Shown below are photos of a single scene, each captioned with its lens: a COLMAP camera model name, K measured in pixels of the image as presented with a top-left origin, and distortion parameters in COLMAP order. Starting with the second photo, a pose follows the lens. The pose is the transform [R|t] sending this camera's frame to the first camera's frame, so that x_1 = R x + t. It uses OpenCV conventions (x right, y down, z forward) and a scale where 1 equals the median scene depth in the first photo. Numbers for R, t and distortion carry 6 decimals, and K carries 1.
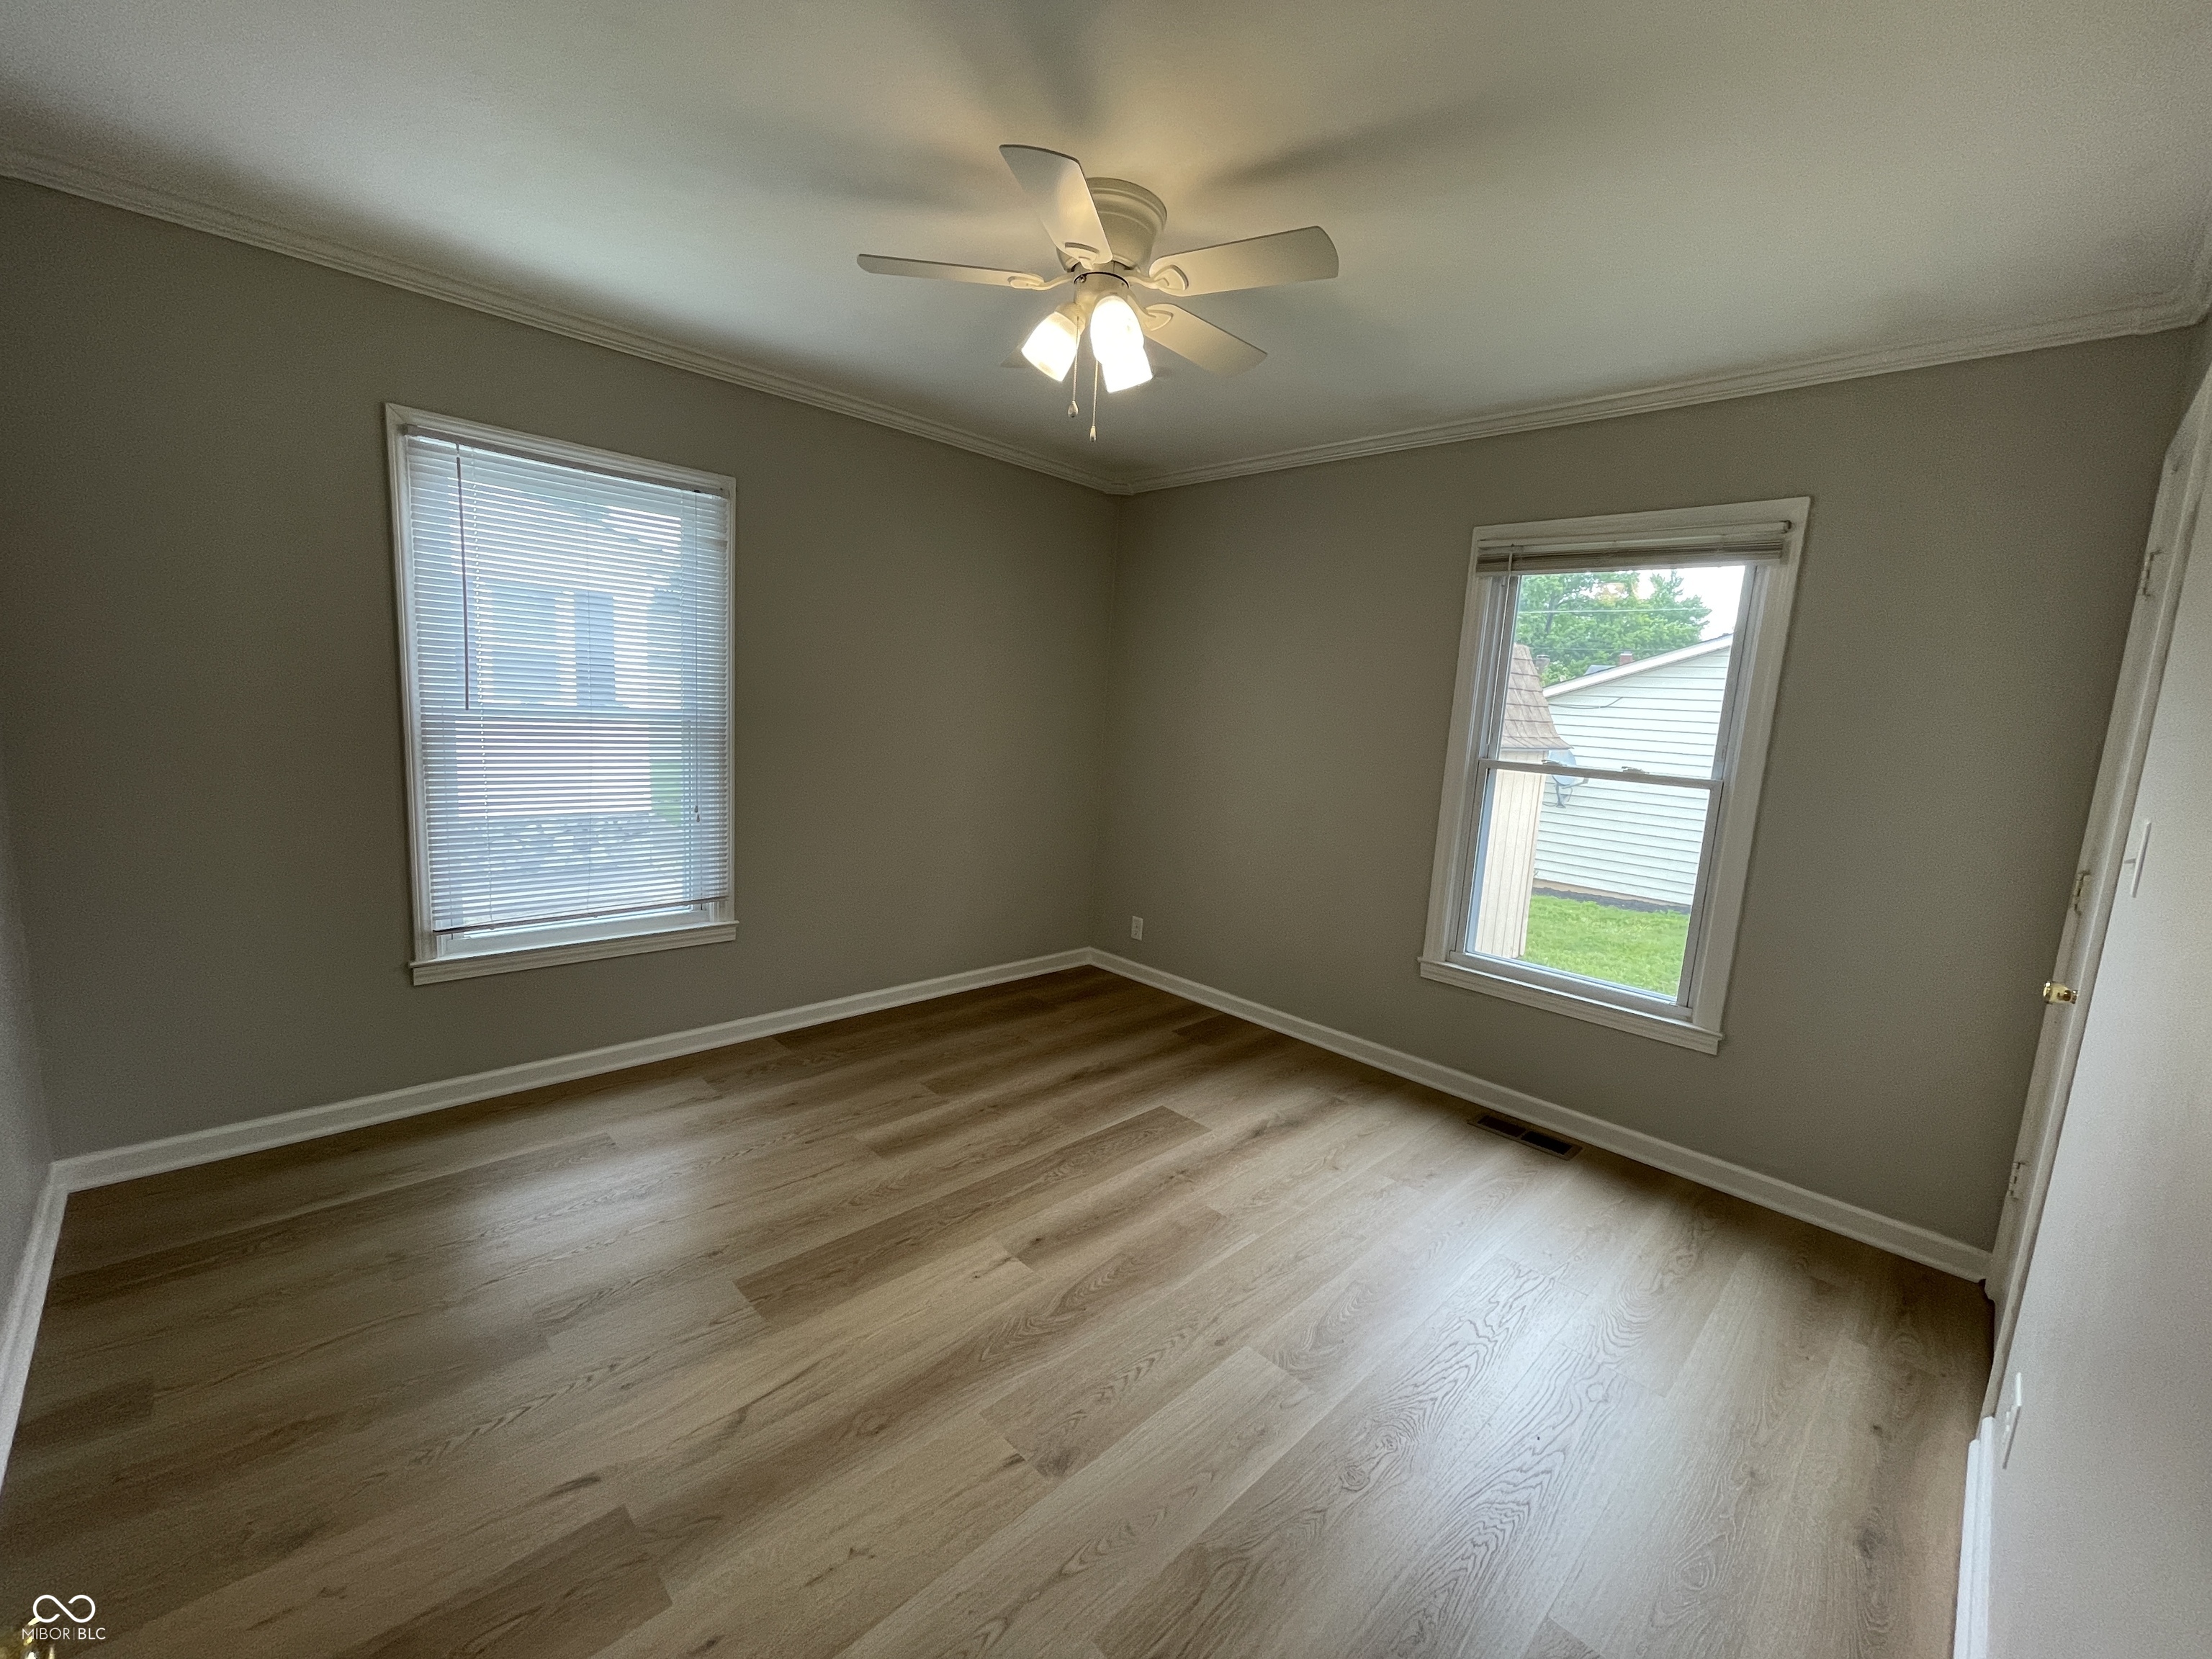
lens RADIAL K [[906.7, 0, 1099.0], [0, 906.7, 831.6], [0, 0, 1]] dist [0.000004, 0.000099]
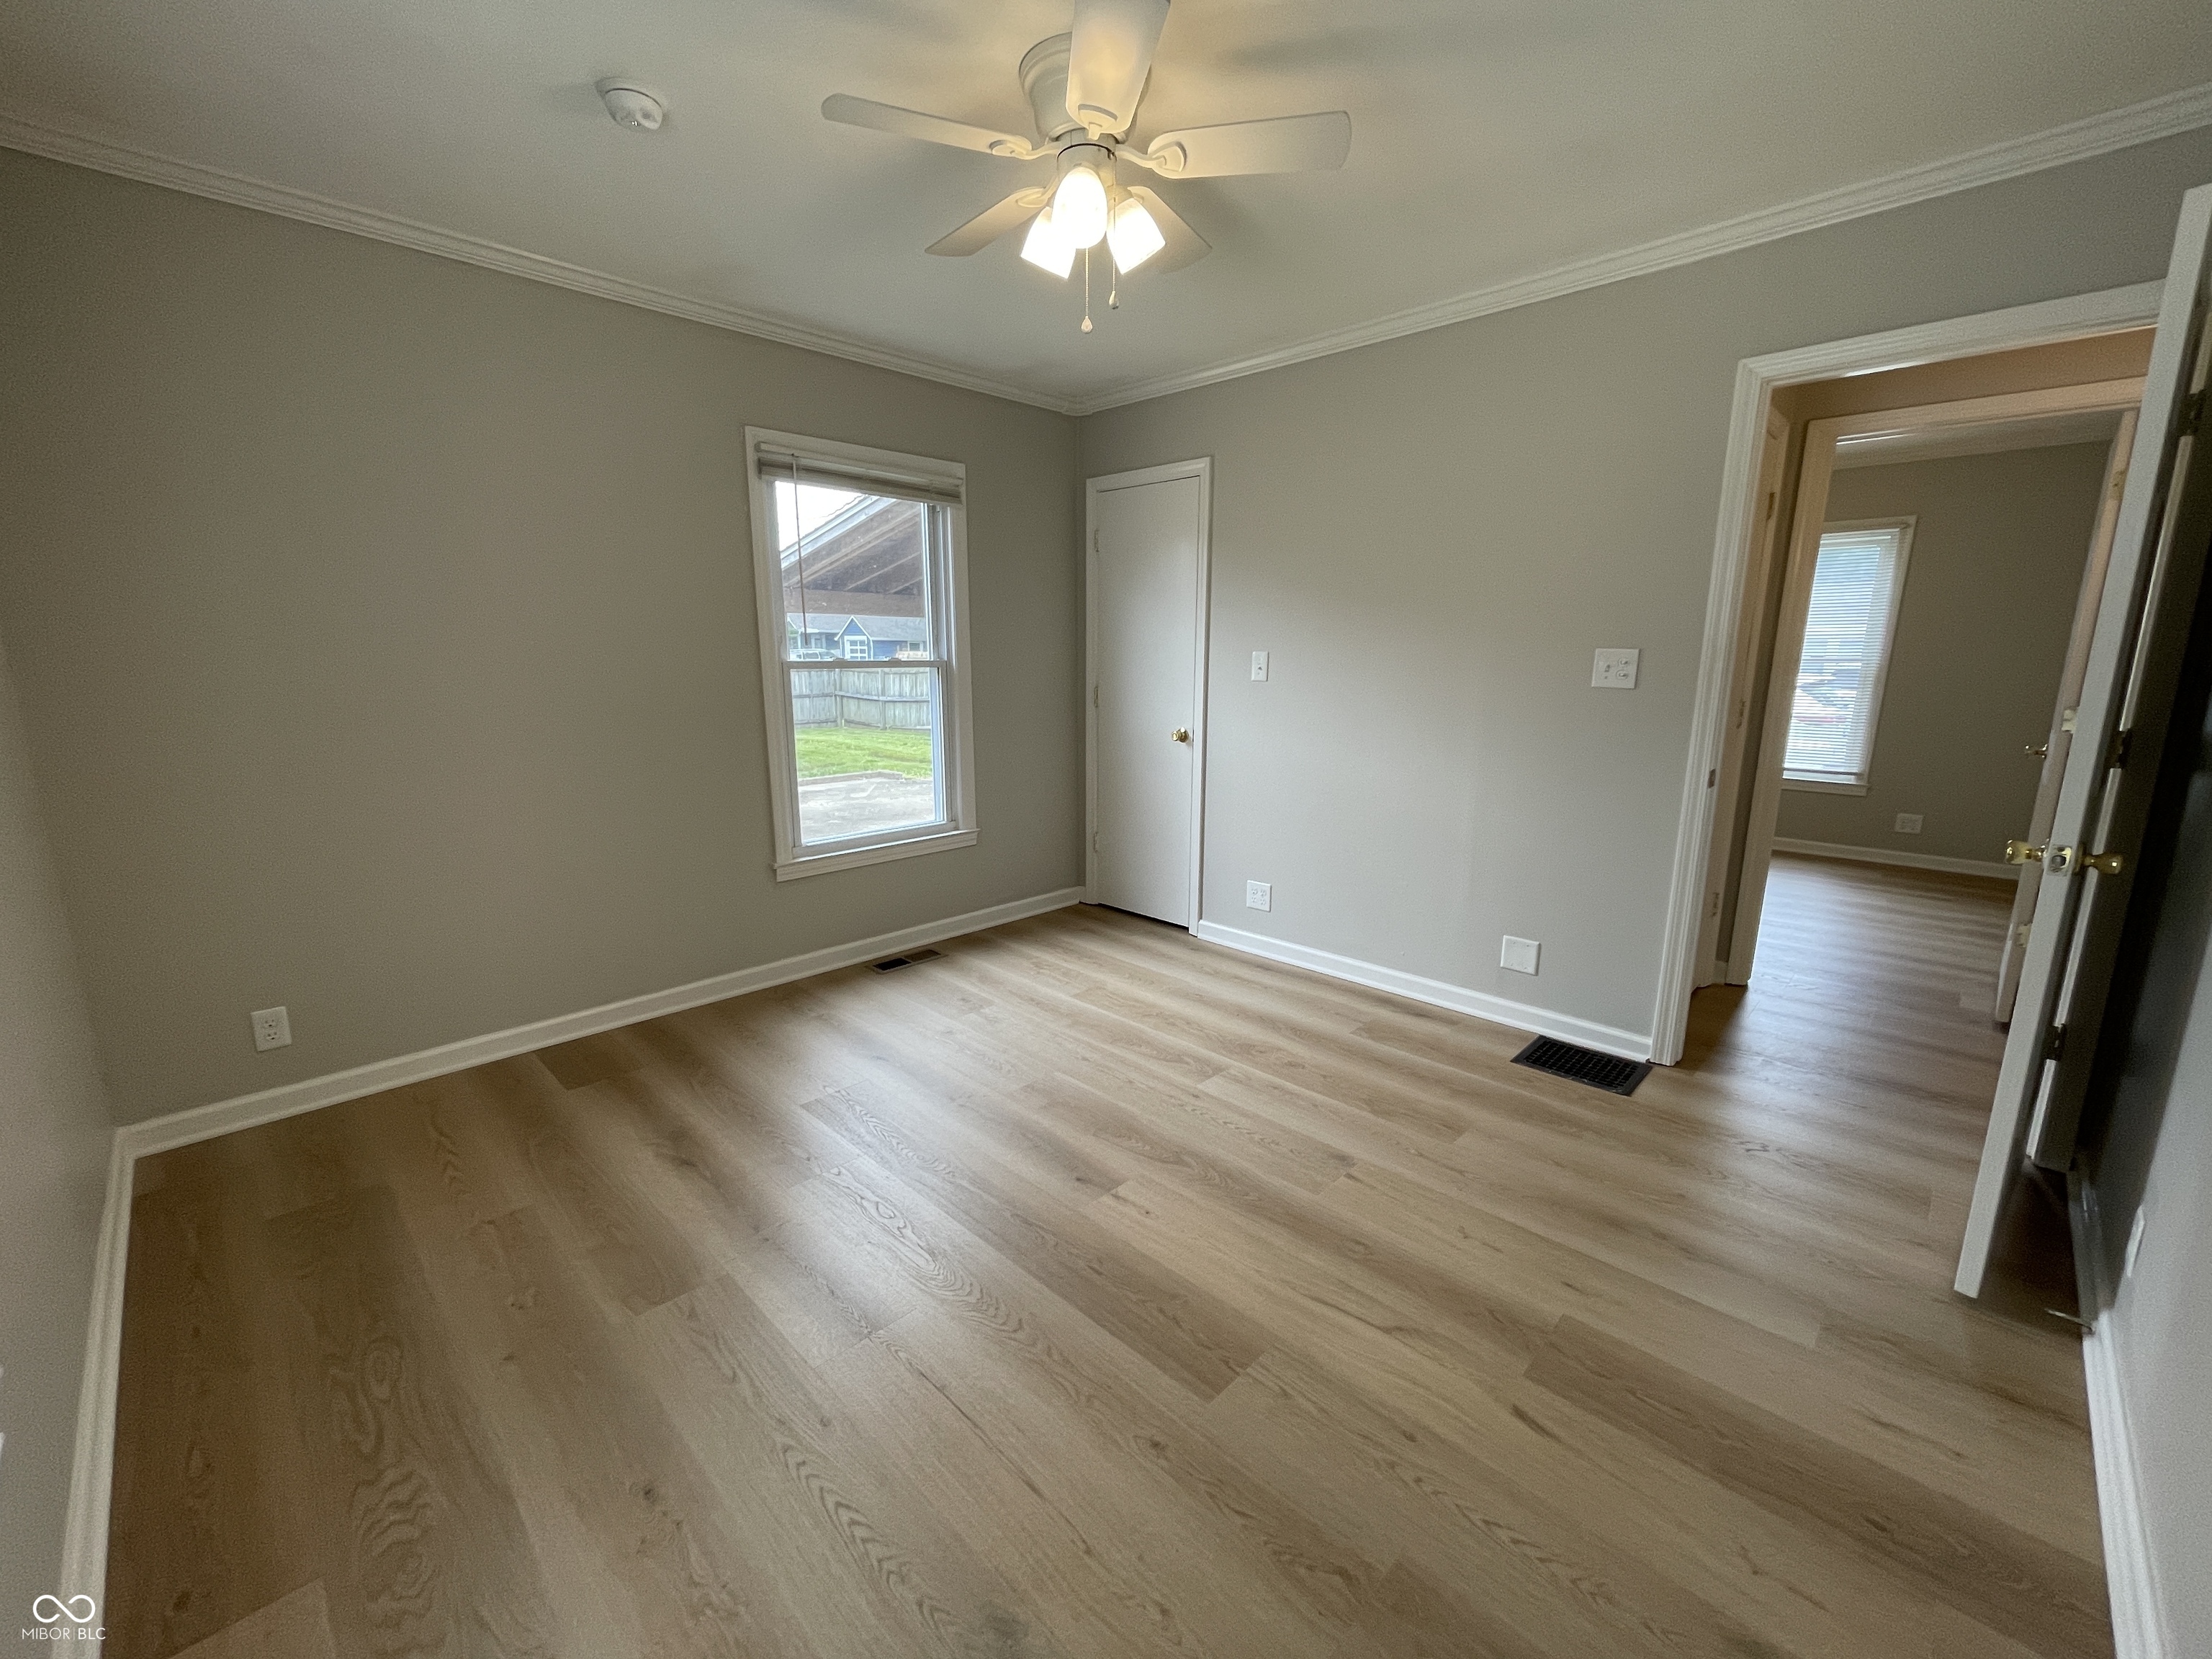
lens RADIAL K [[905.9, 0, 1106.0], [0, 905.9, 829.5], [0, 0, 1]] dist [-0.001114, -0.000294]
pose [[-0.019269, -0.254995, 0.966750, -0.778190], [0.141774, 0.956463, 0.255107, -0.129581], [-0.989712, 0.141975, 0.017721, 0.771133]]
